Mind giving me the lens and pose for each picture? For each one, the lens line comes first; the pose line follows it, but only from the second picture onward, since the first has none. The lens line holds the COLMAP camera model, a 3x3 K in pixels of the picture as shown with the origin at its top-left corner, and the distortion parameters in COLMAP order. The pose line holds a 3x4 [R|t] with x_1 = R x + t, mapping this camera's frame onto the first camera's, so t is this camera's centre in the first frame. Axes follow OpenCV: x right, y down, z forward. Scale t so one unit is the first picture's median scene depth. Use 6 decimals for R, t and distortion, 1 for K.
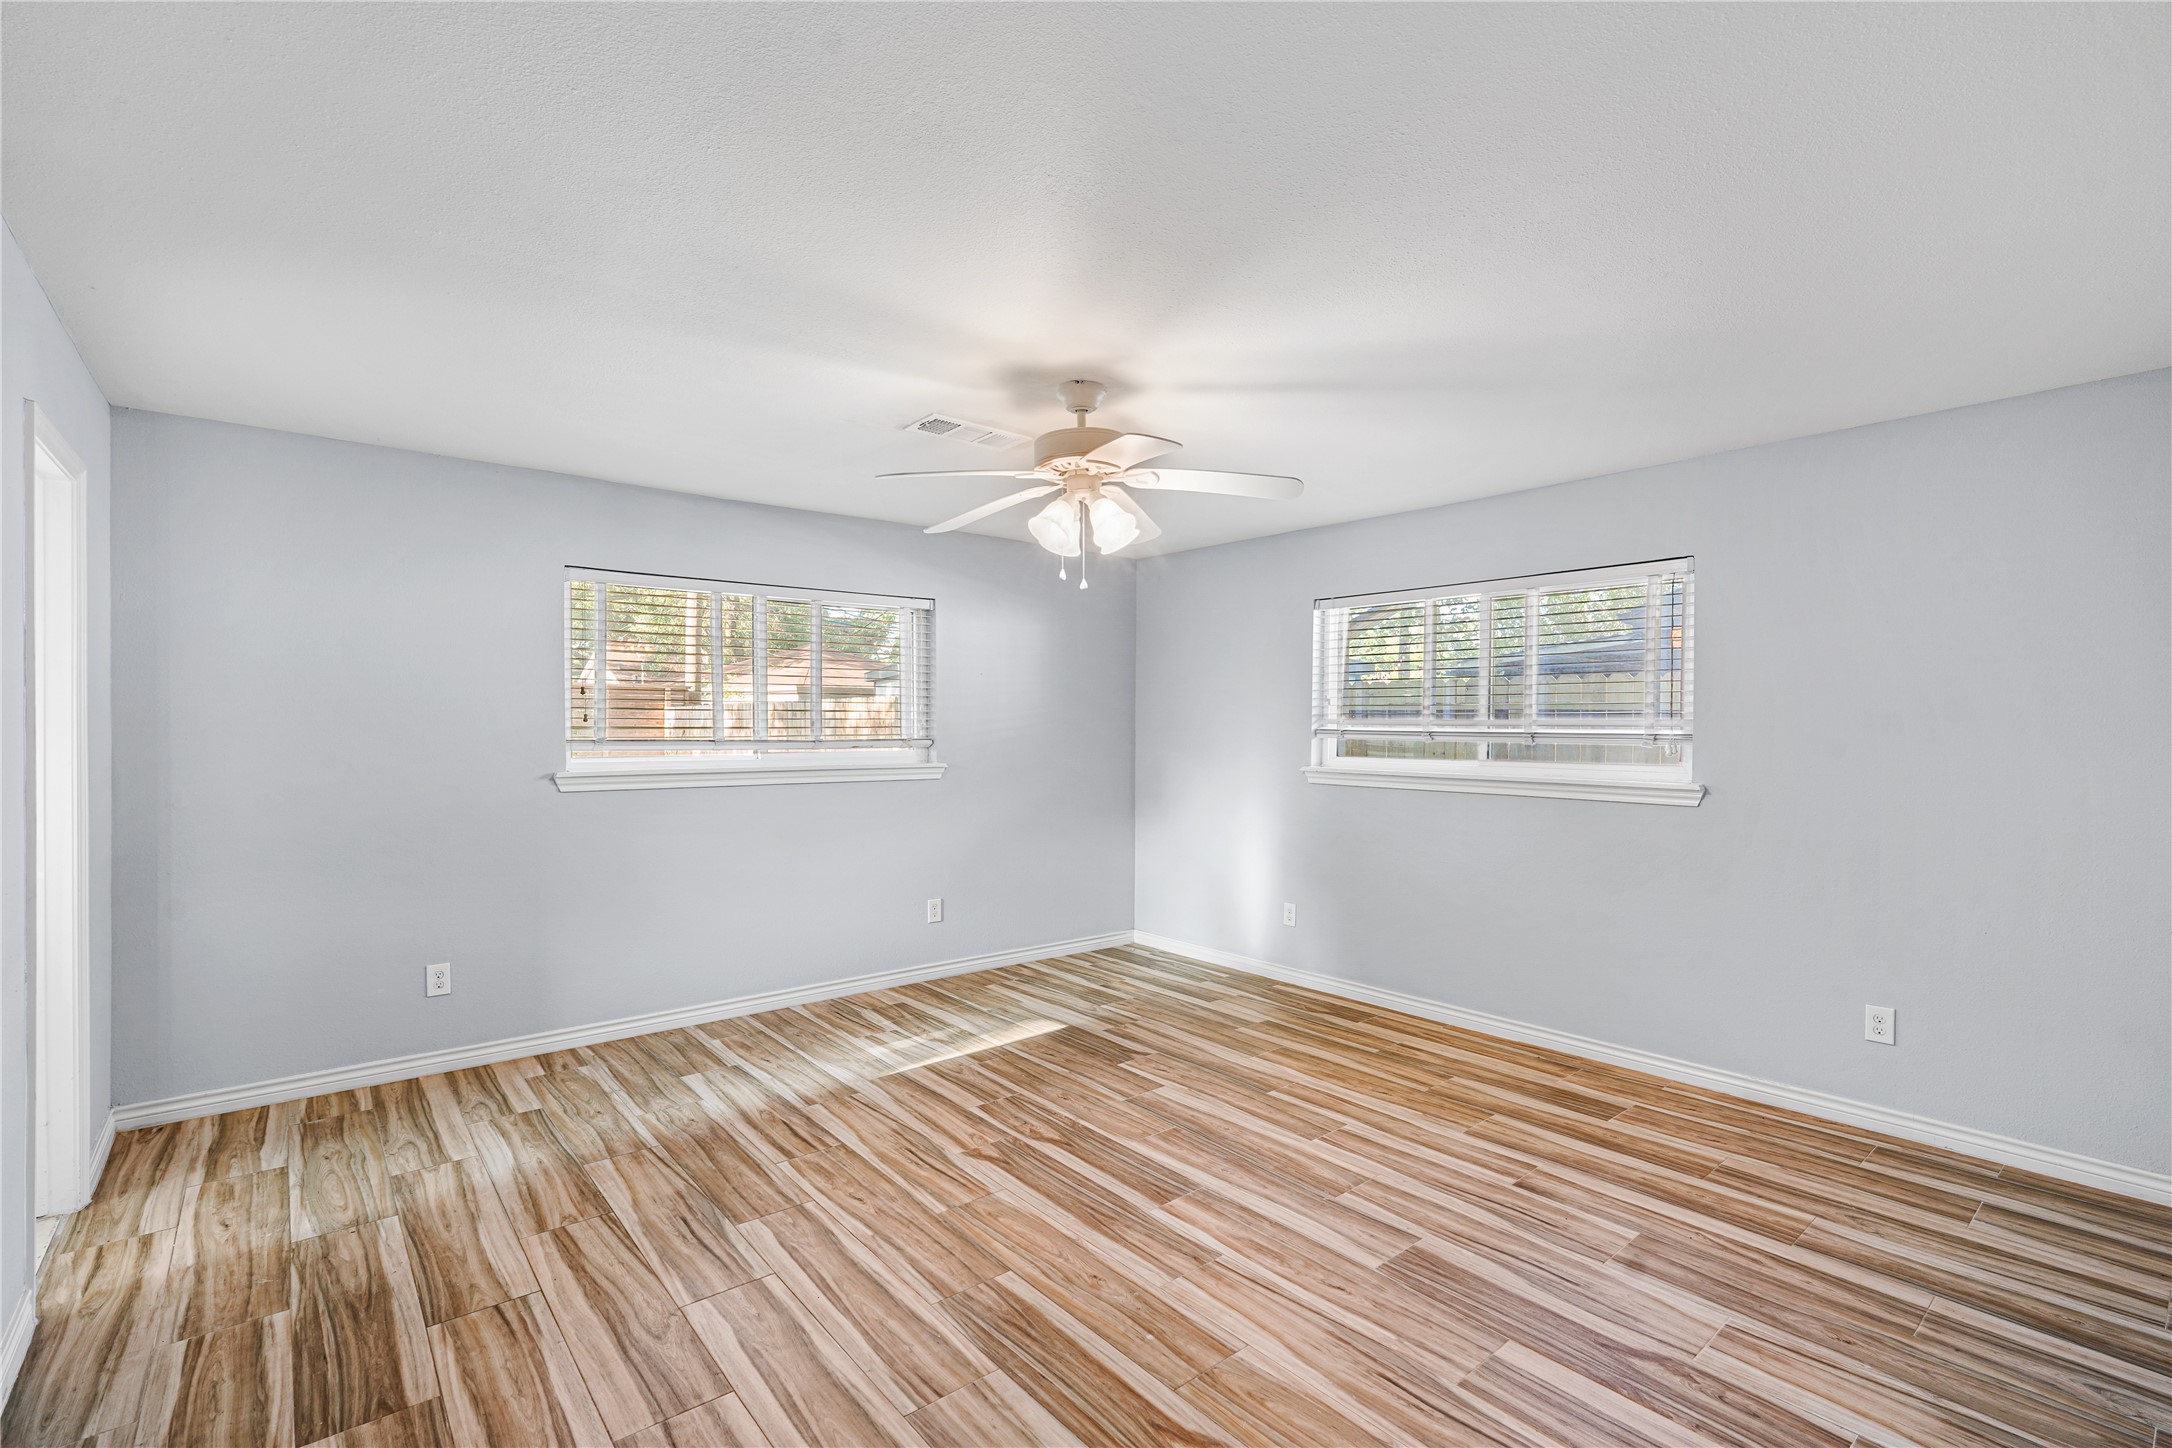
lens RADIAL K [[978.7, 0, 1080.9], [0, 978.7, 728.6], [0, 0, 1]] dist [-0.013782, 0.005114]
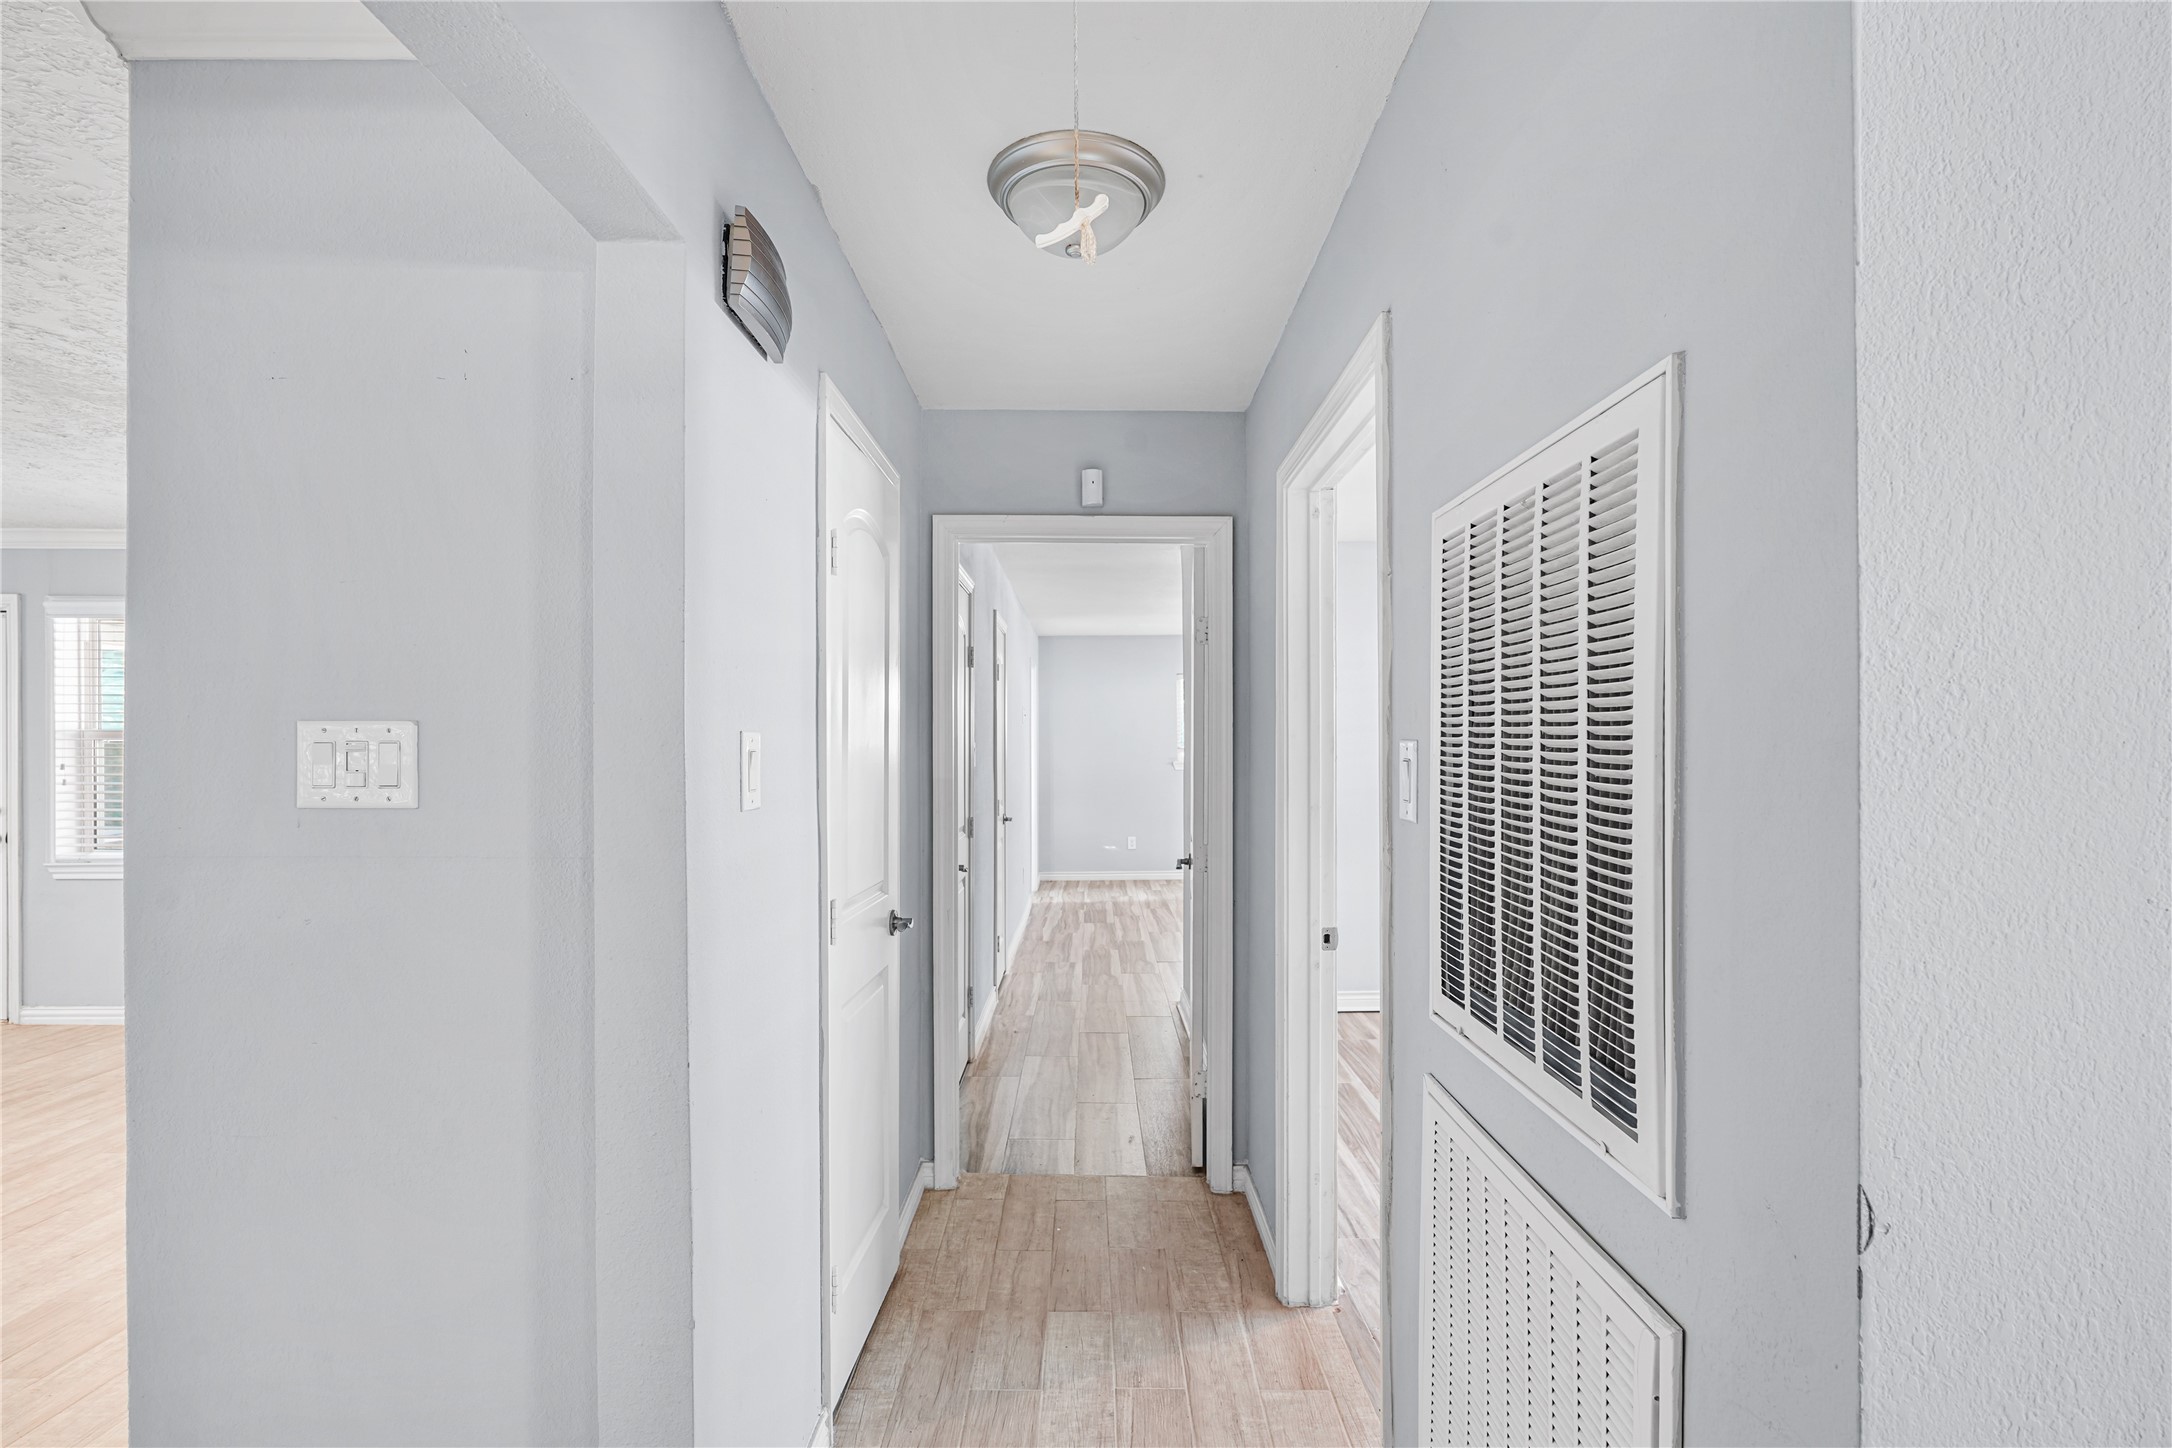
lens RADIAL K [[978.7, 0, 1089.7], [0, 978.7, 736.1], [0, 0, 1]] dist [-0.013782, 0.005114]
pose [[0.770556, -0.004230, -0.637359, 1.204606], [0.003200, 0.999991, -0.002769, -0.018443], [0.637365, 0.000094, 0.770562, -1.414601]]
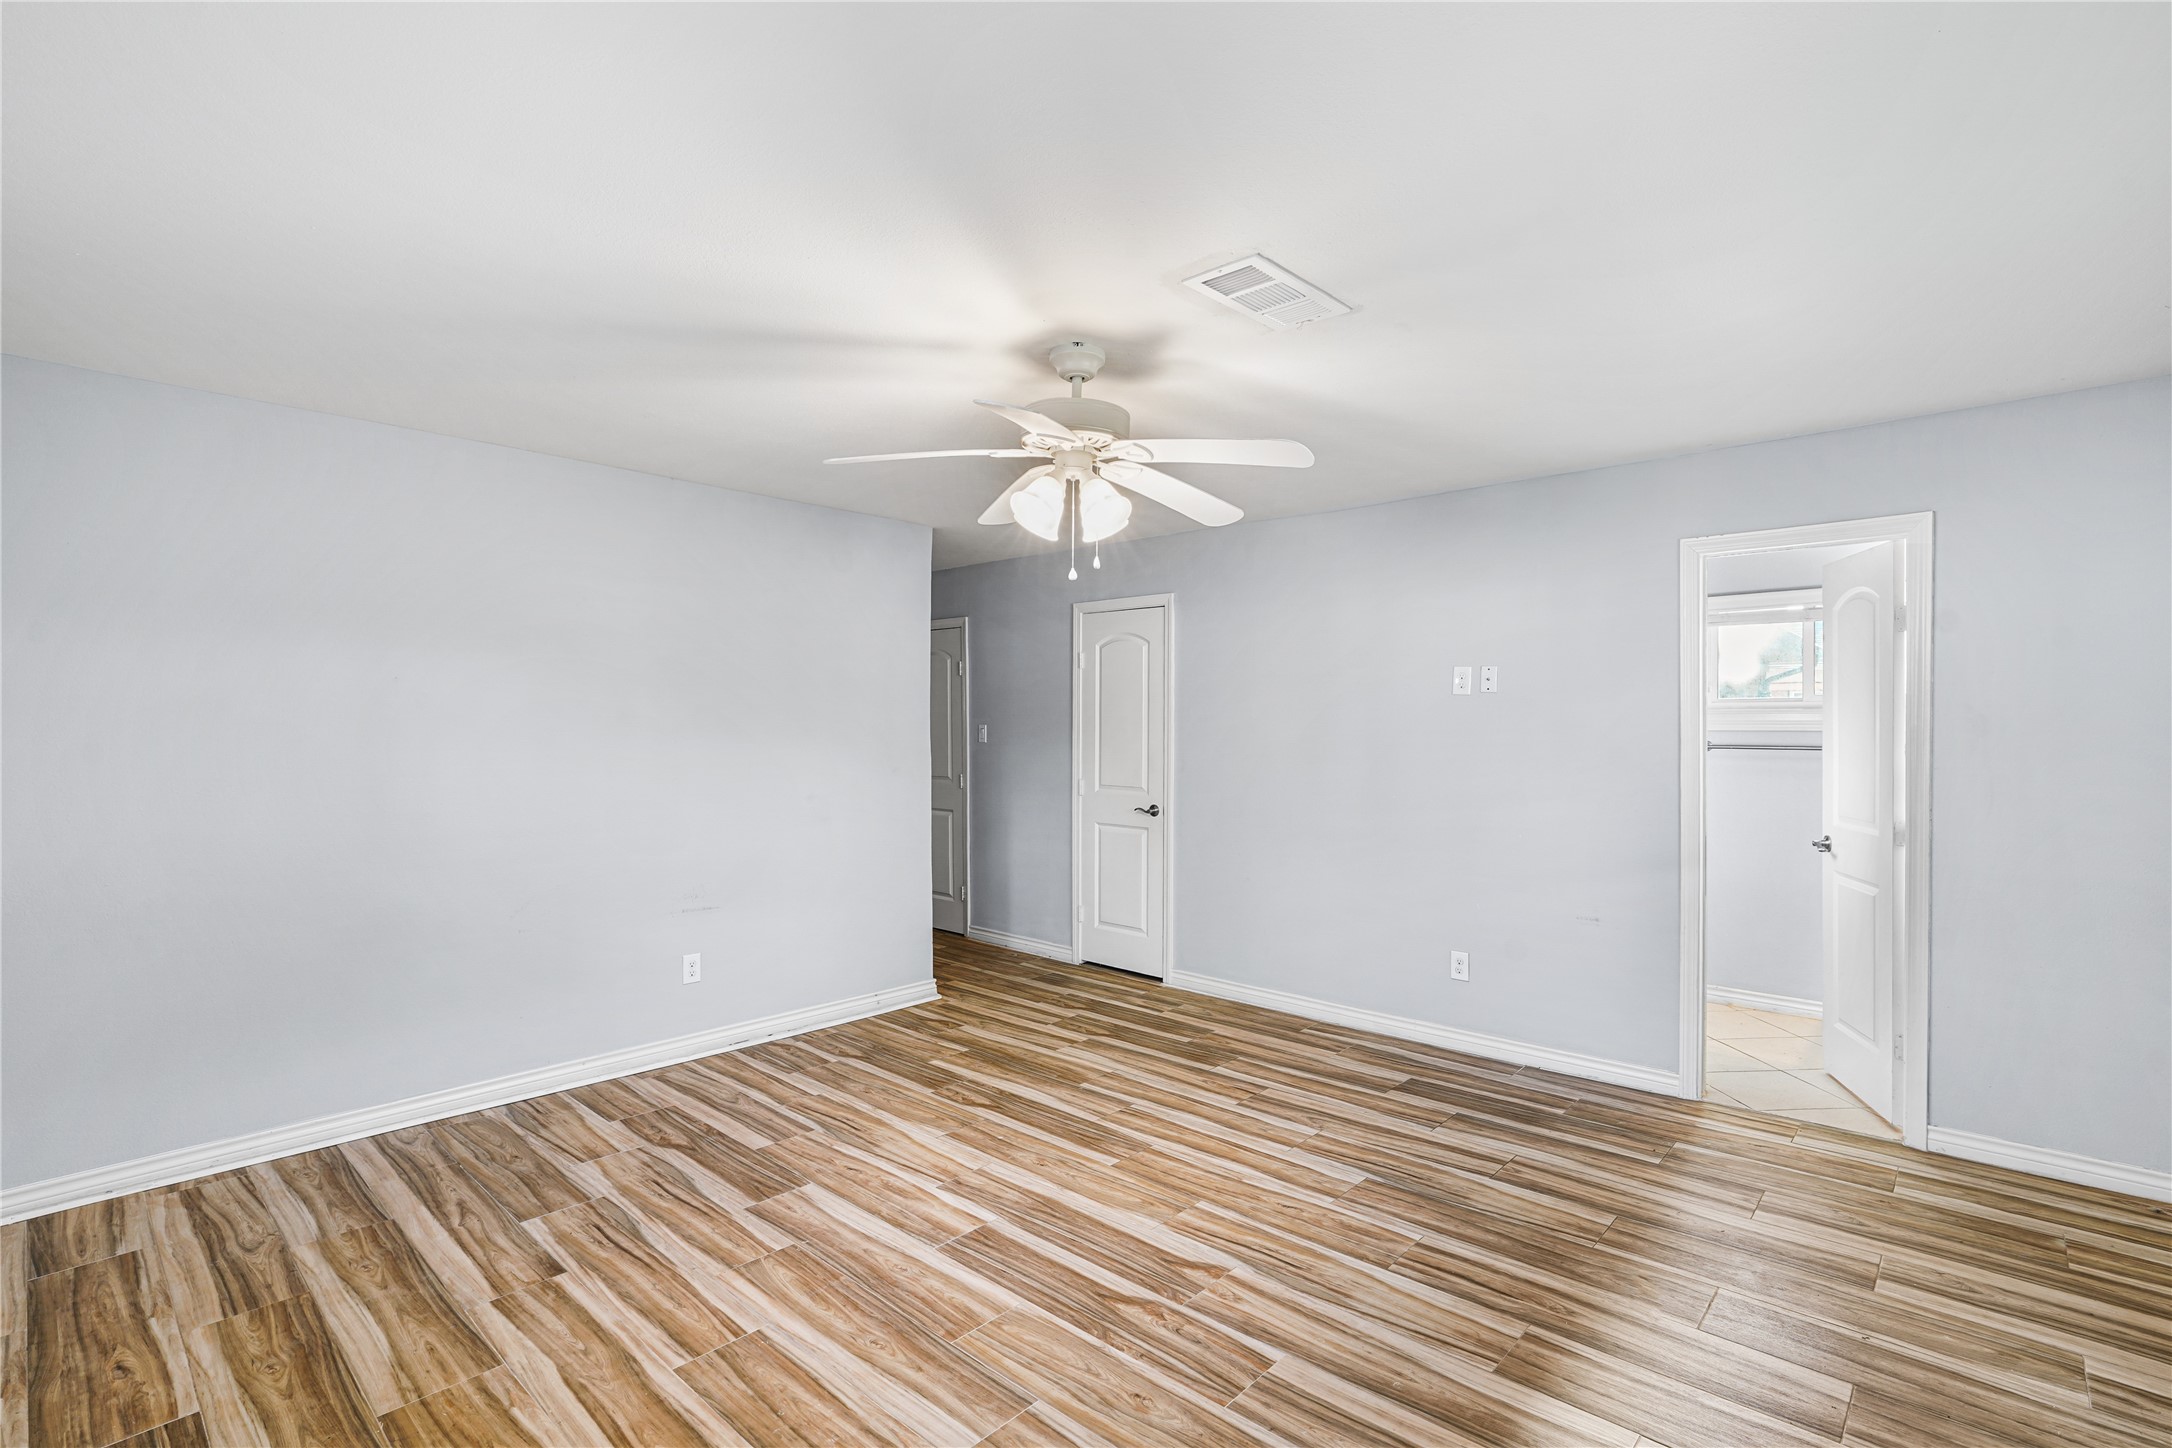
lens RADIAL K [[978.7, 0, 1097.6], [0, 978.7, 723.6], [0, 0, 1]] dist [-0.013782, 0.005114]
pose [[-0.988979, -0.005217, -0.147965, 0.119001], [-0.005176, 0.999986, -0.000658, -0.011515], [0.147967, 0.000115, -0.988992, 2.006258]]
